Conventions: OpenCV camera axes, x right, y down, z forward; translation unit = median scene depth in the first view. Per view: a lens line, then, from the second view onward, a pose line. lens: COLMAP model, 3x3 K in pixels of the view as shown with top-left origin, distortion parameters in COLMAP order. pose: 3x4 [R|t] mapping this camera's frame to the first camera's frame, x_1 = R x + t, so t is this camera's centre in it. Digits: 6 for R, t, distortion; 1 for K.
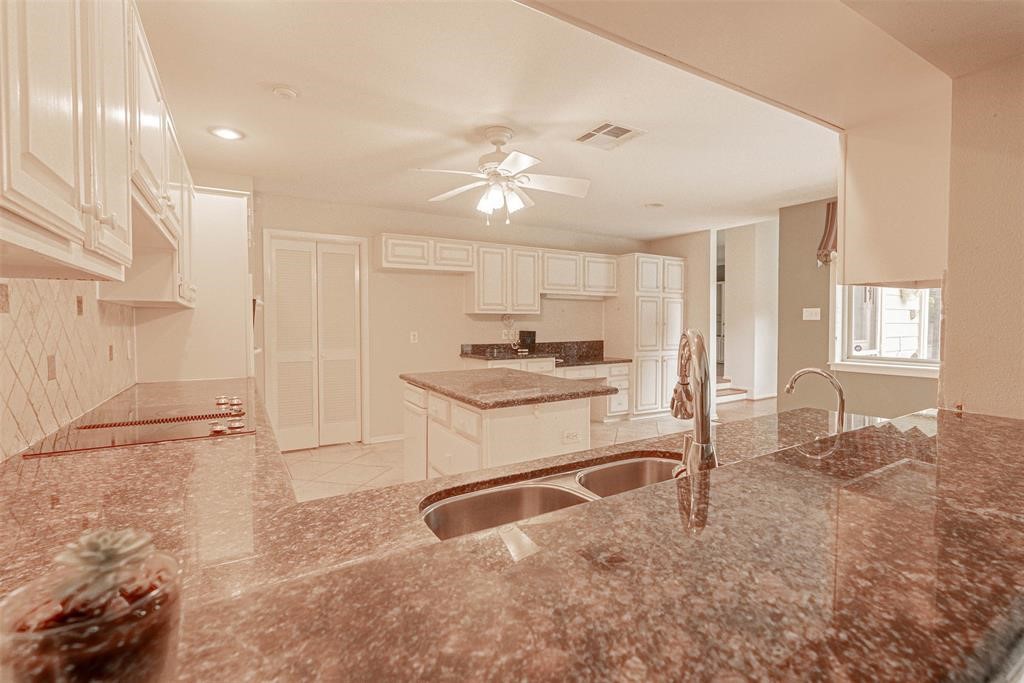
lens RADIAL K [[477.2, 0, 518.8], [0, 477.2, 336.1], [0, 0, 1]] dist [-0.002688, 0.000287]
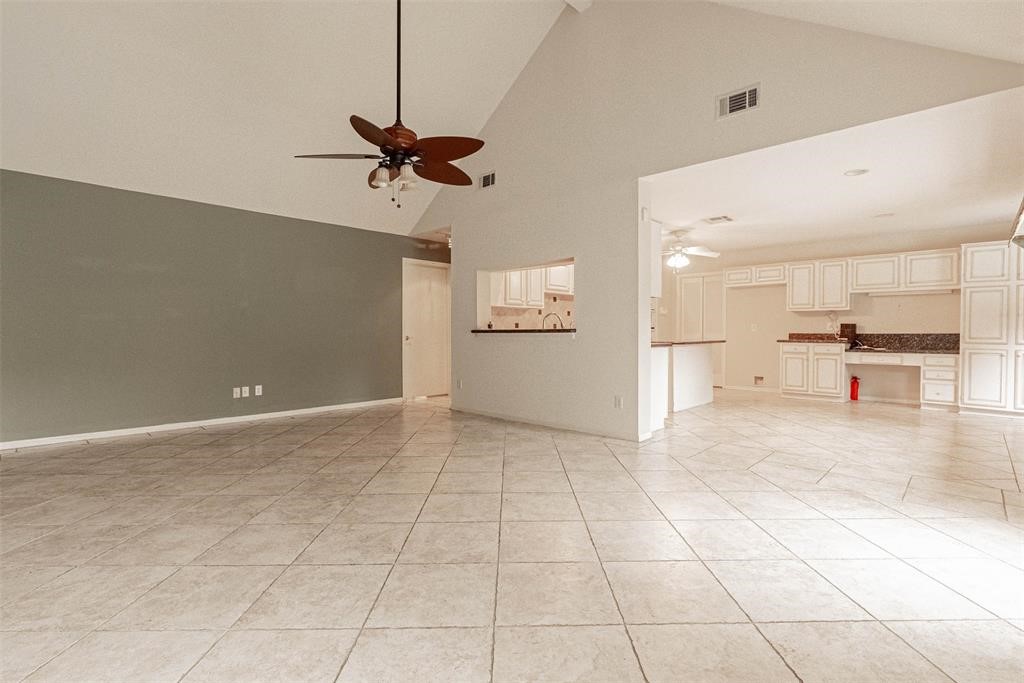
lens RADIAL K [[477.2, 0, 518.8], [0, 477.2, 336.1], [0, 0, 1]] dist [-0.002688, 0.000287]
pose [[0.266855, 0.010253, -0.963682, 0.981214], [-0.028224, 0.999598, 0.002820, 0.041483], [0.963323, 0.026446, 0.267037, -0.159224]]
